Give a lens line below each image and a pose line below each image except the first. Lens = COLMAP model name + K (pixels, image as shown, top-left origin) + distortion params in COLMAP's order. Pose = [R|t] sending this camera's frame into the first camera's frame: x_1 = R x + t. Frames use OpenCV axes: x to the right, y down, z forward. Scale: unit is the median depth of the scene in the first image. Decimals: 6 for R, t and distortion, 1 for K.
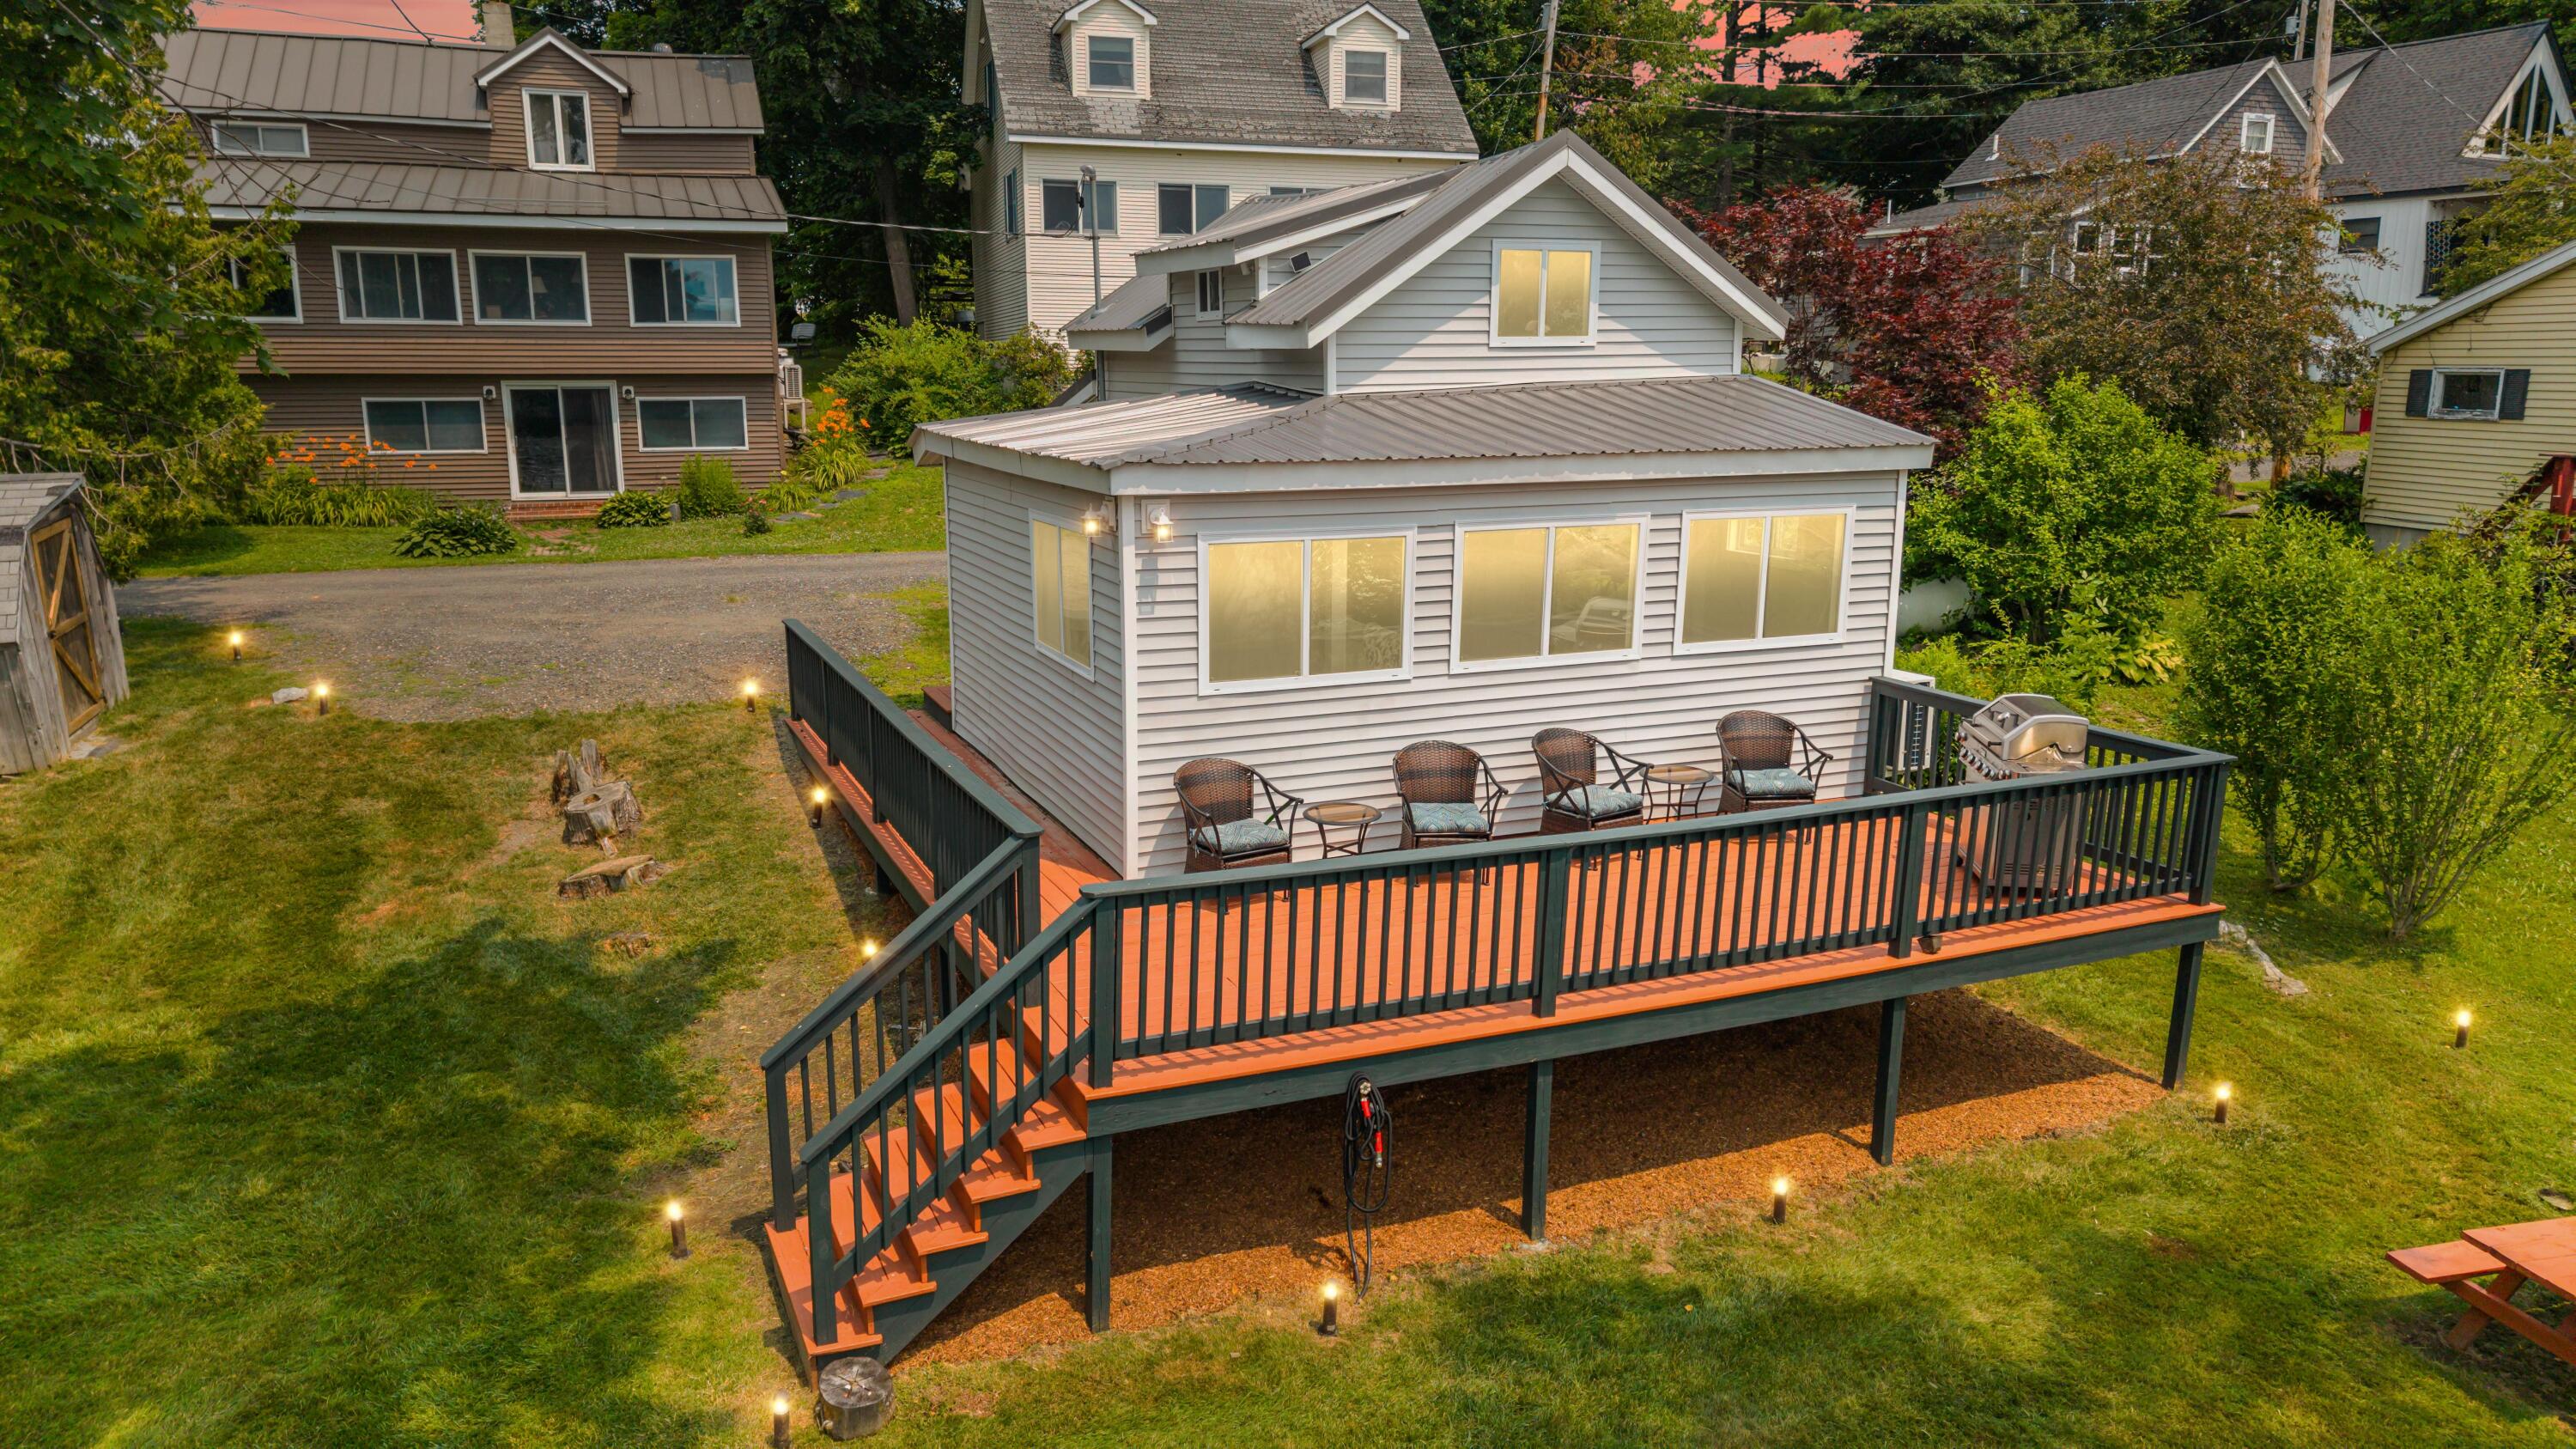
lens RADIAL K [[1772.4, 0, 1289.1], [0, 1772.4, 773.4], [0, 0, 1]] dist [0.001632, -0.002692]
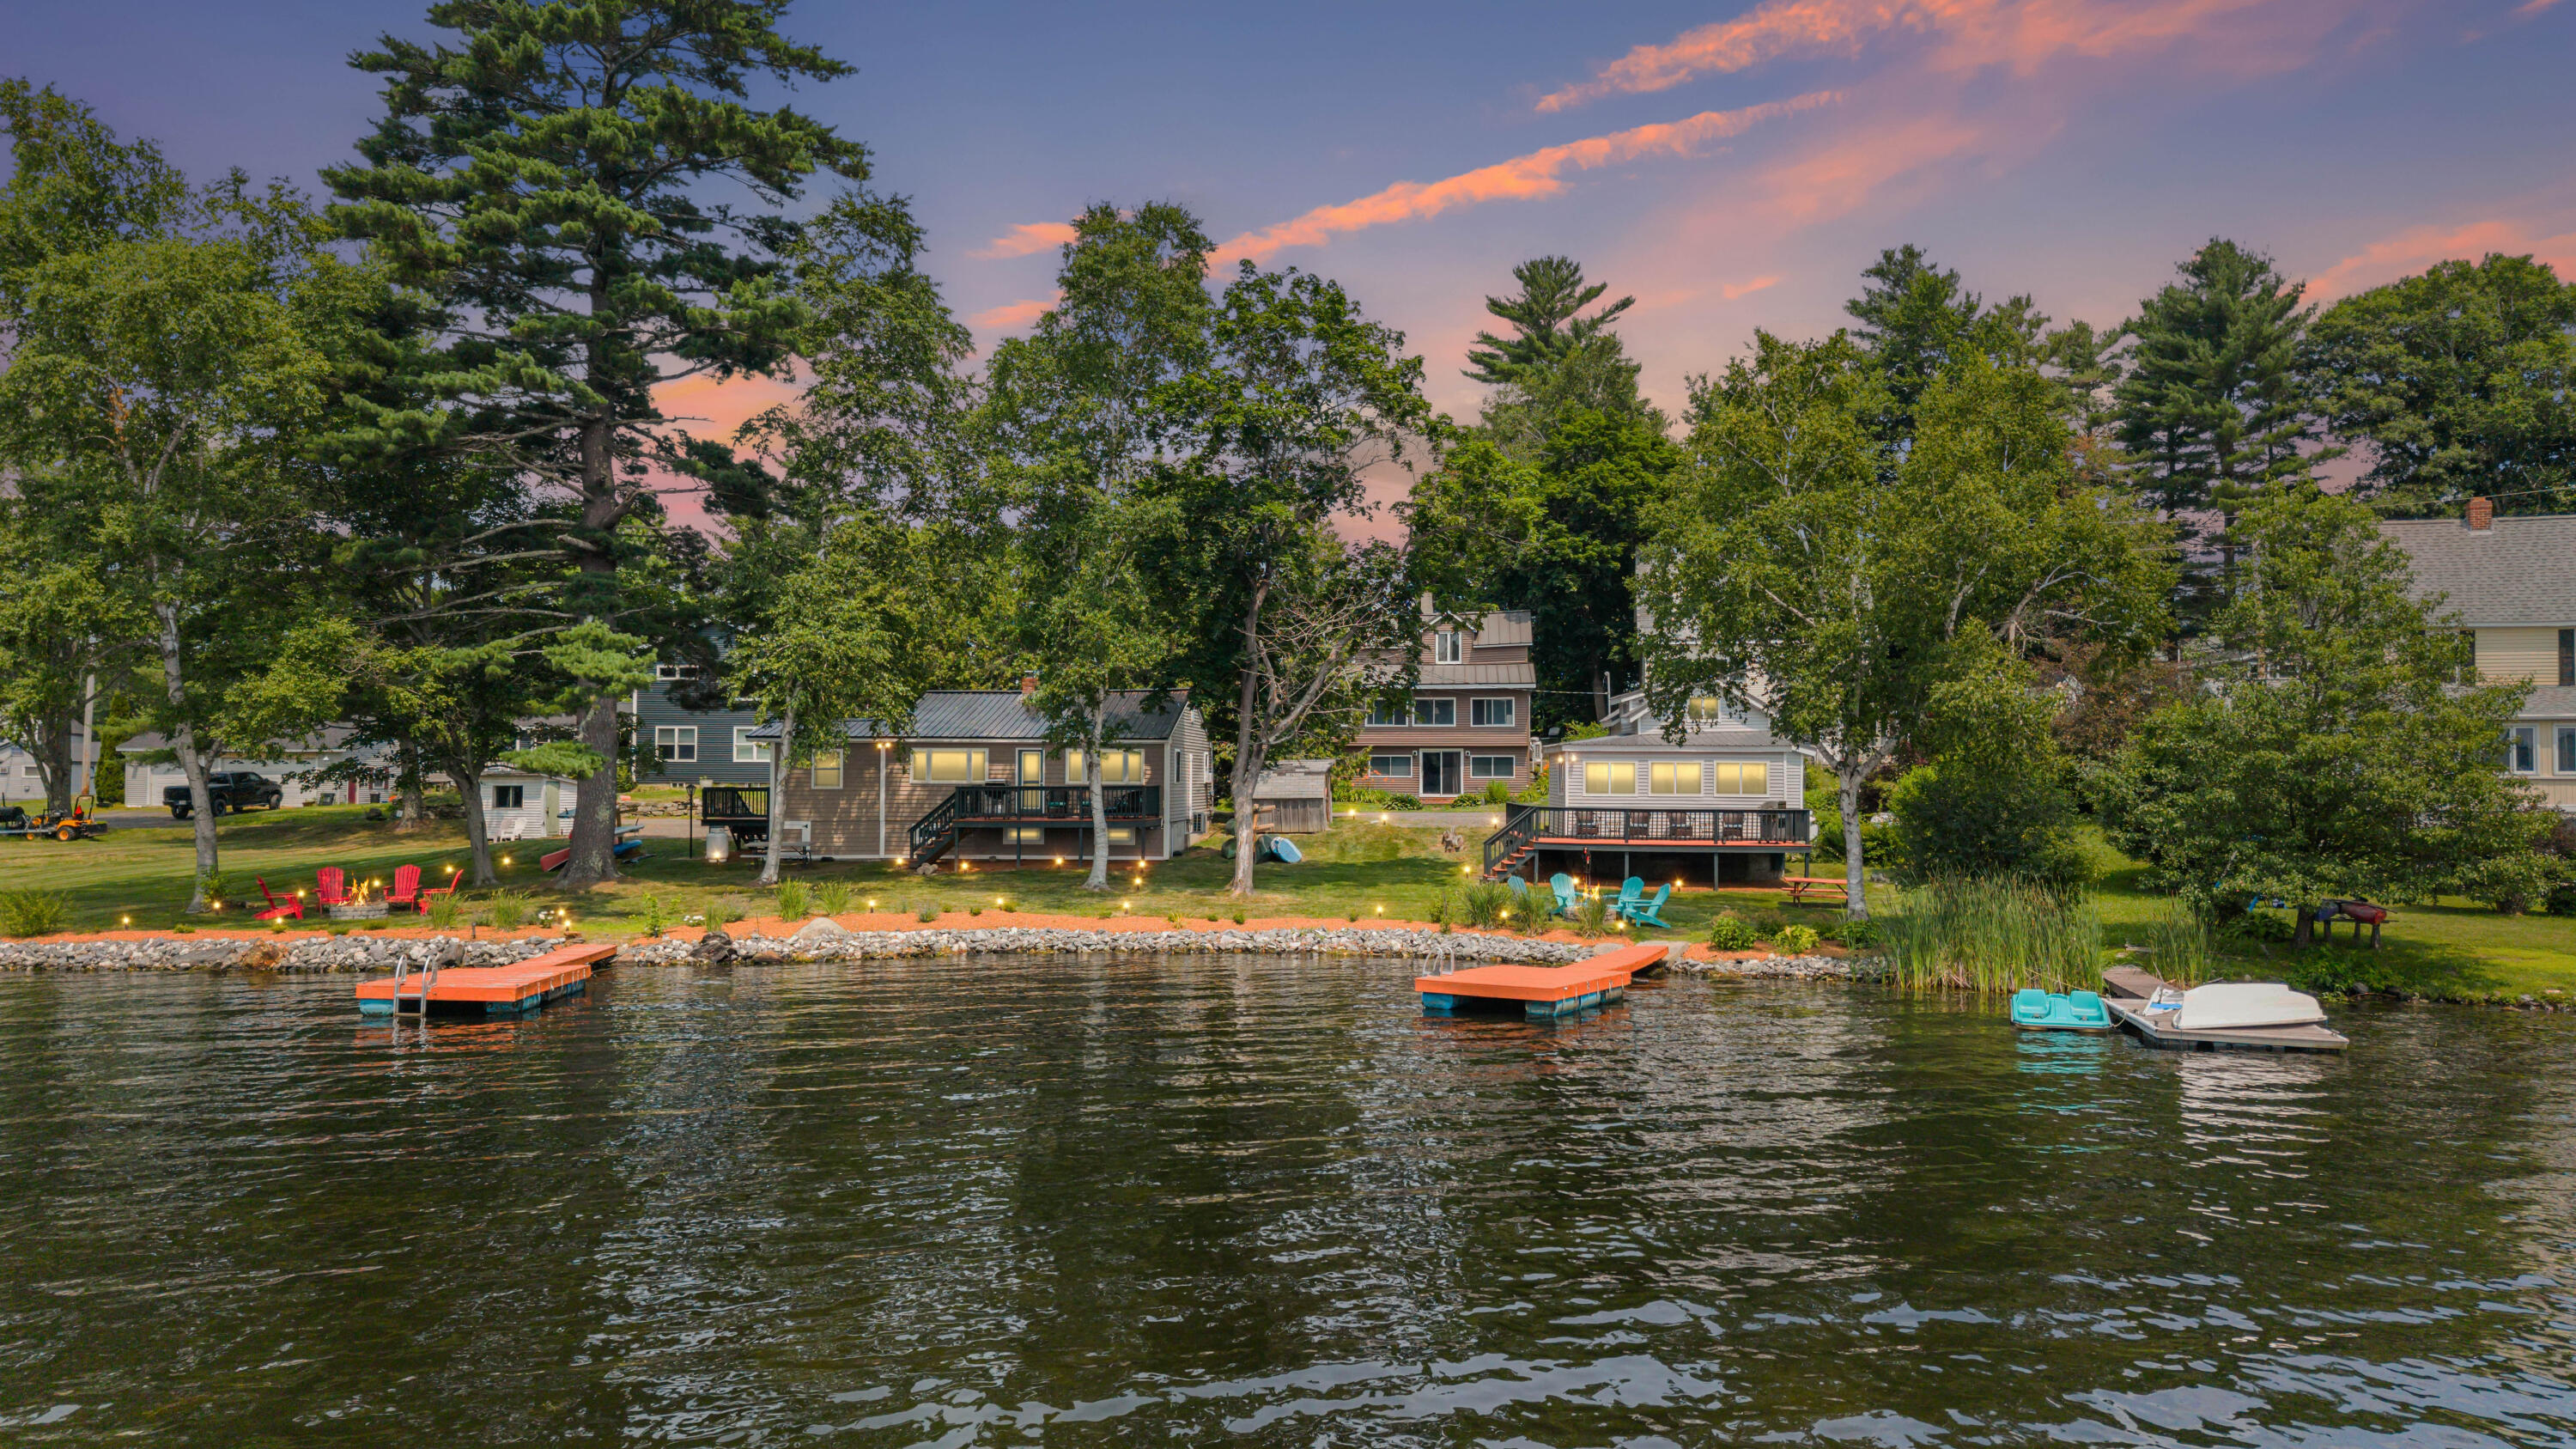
lens RADIAL K [[1643.2, 0, 1291.5], [0, 1643.2, 752.7], [0, 0, 1]] dist [0.096571, -0.195250]
pose [[0.898945, -0.002992, -0.438052, 0.376475], [-0.101294, 0.971456, -0.214506, 0.277619], [0.426190, 0.237201, 0.872982, -1.015702]]
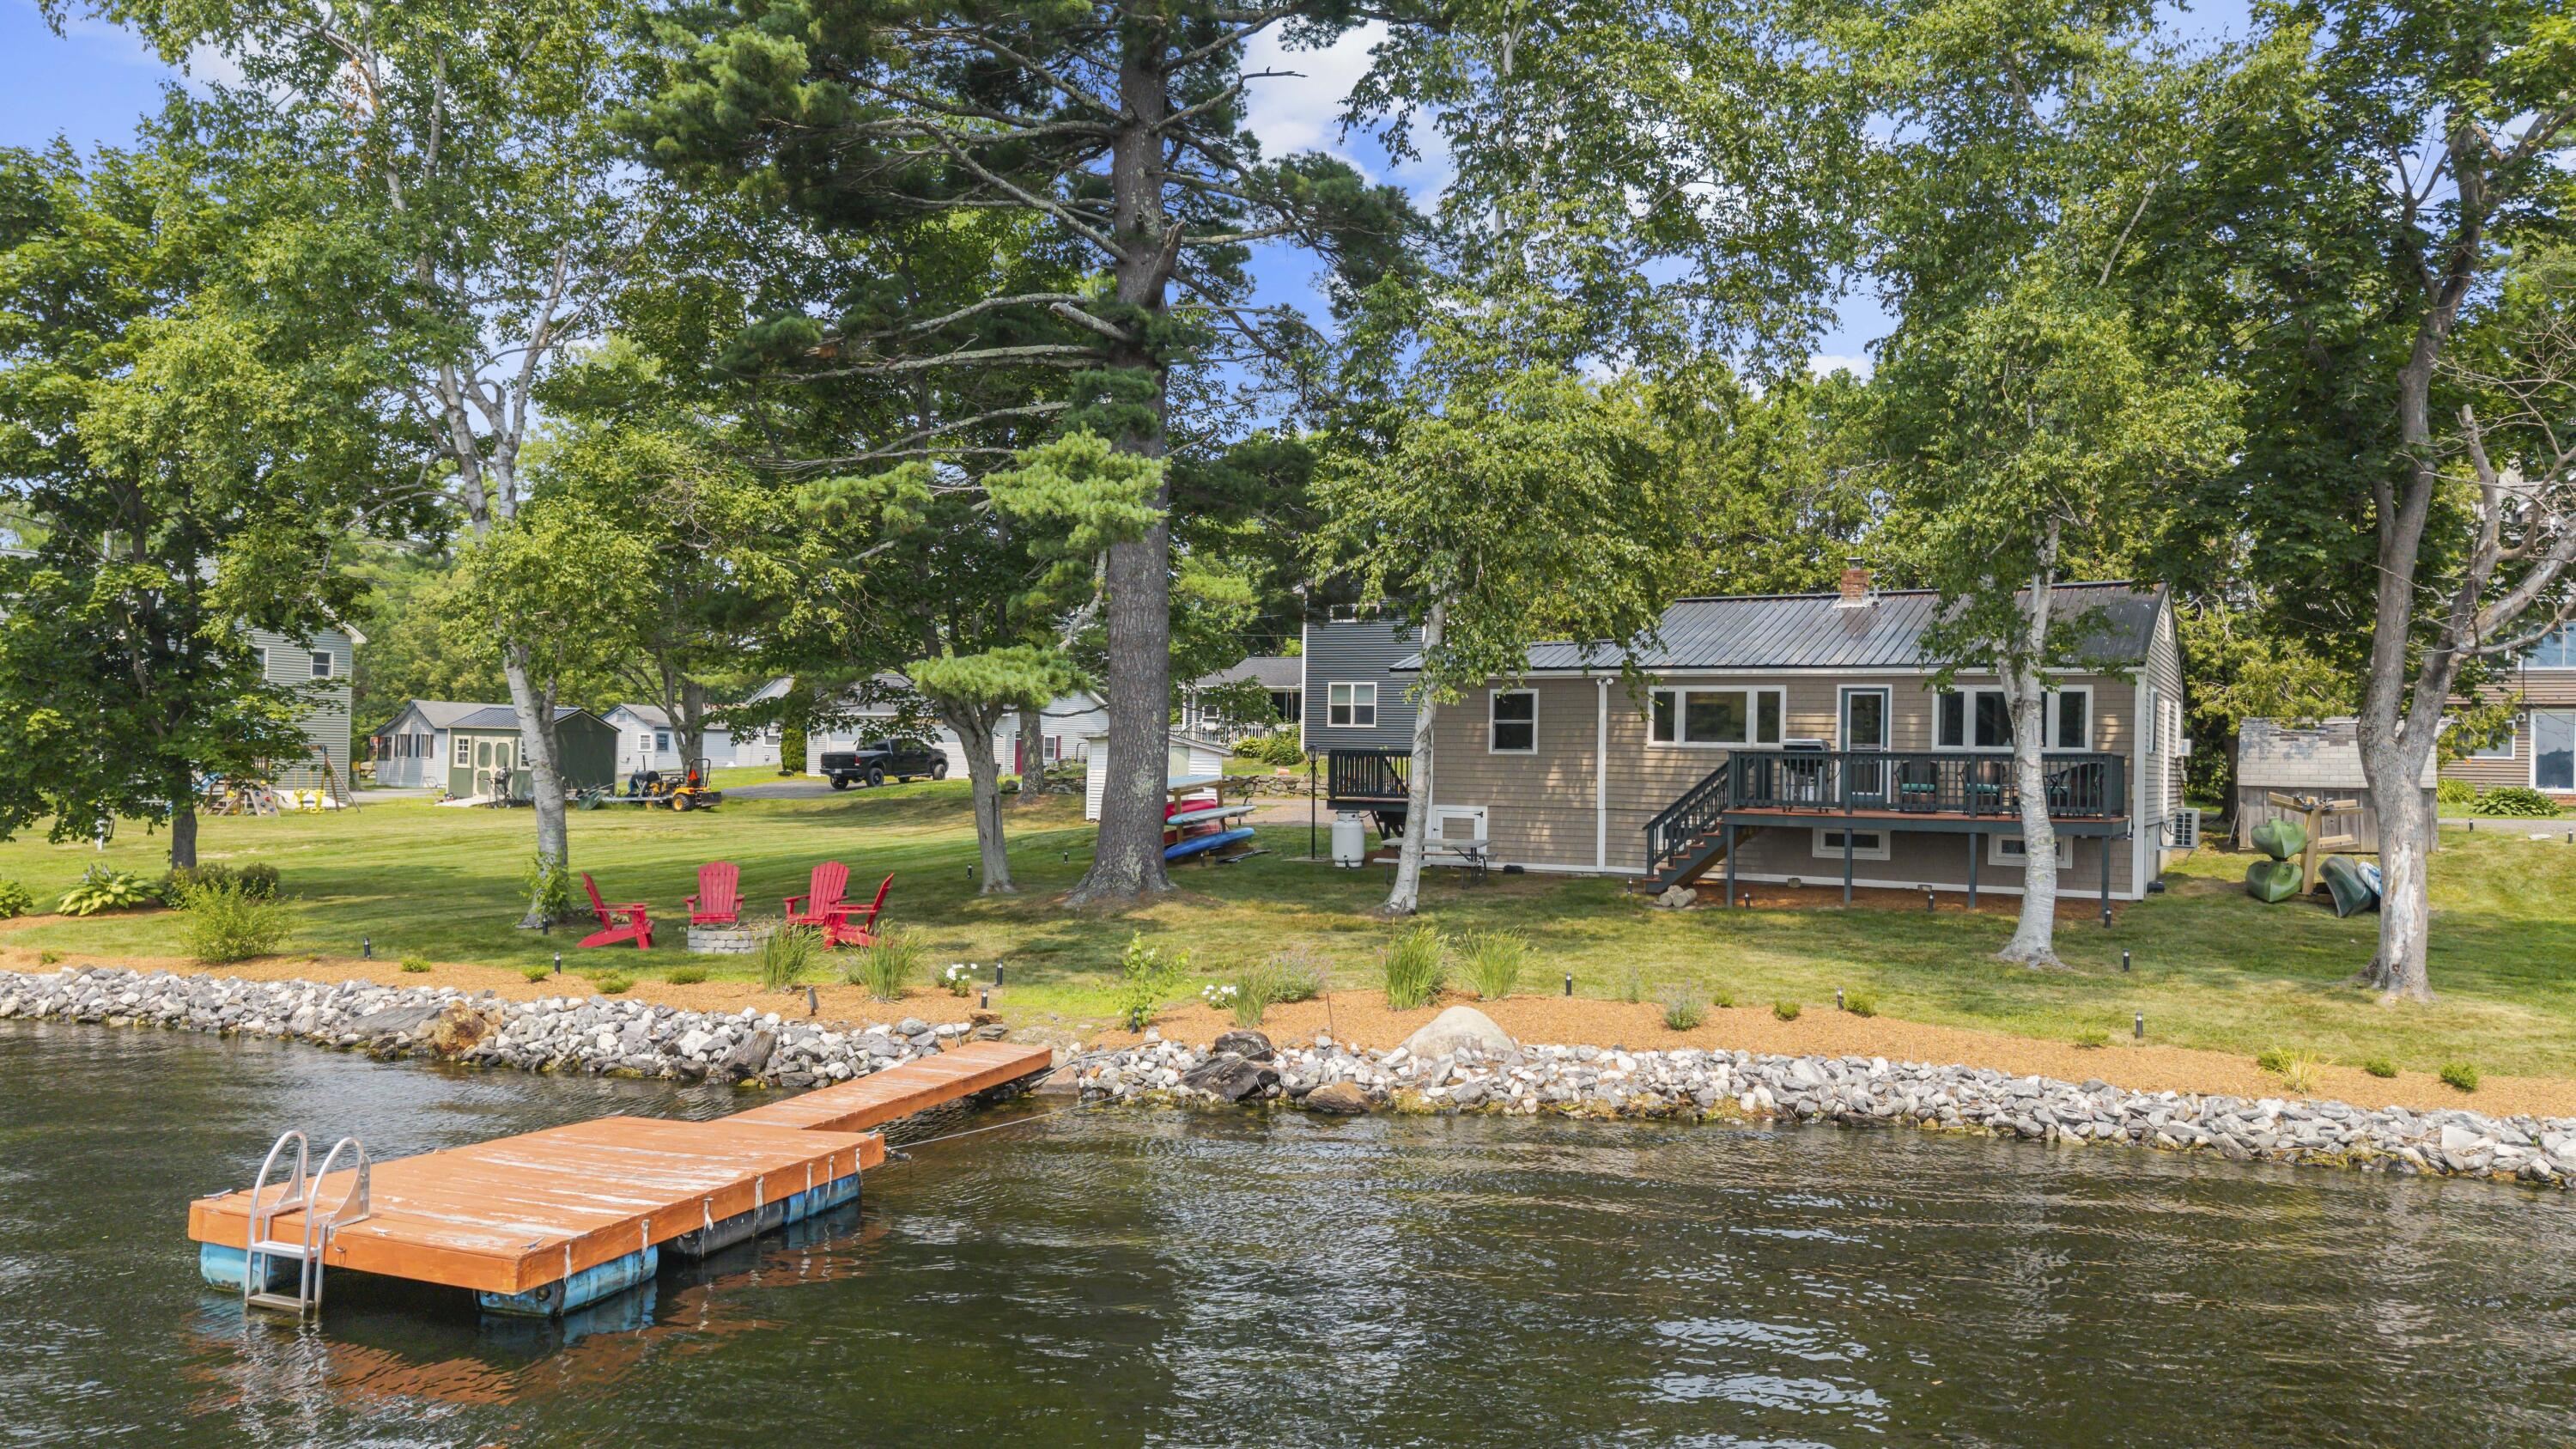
lens RADIAL K [[1709.6, 0, 1288.0], [0, 1709.6, 724.5], [0, 0, 1]] dist [0.001420, -0.007368]
pose [[0.630369, -0.004624, -0.776282, 0.009012], [-0.189830, 0.968706, -0.159919, 0.192279], [0.752728, 0.248170, 0.609764, -0.568139]]
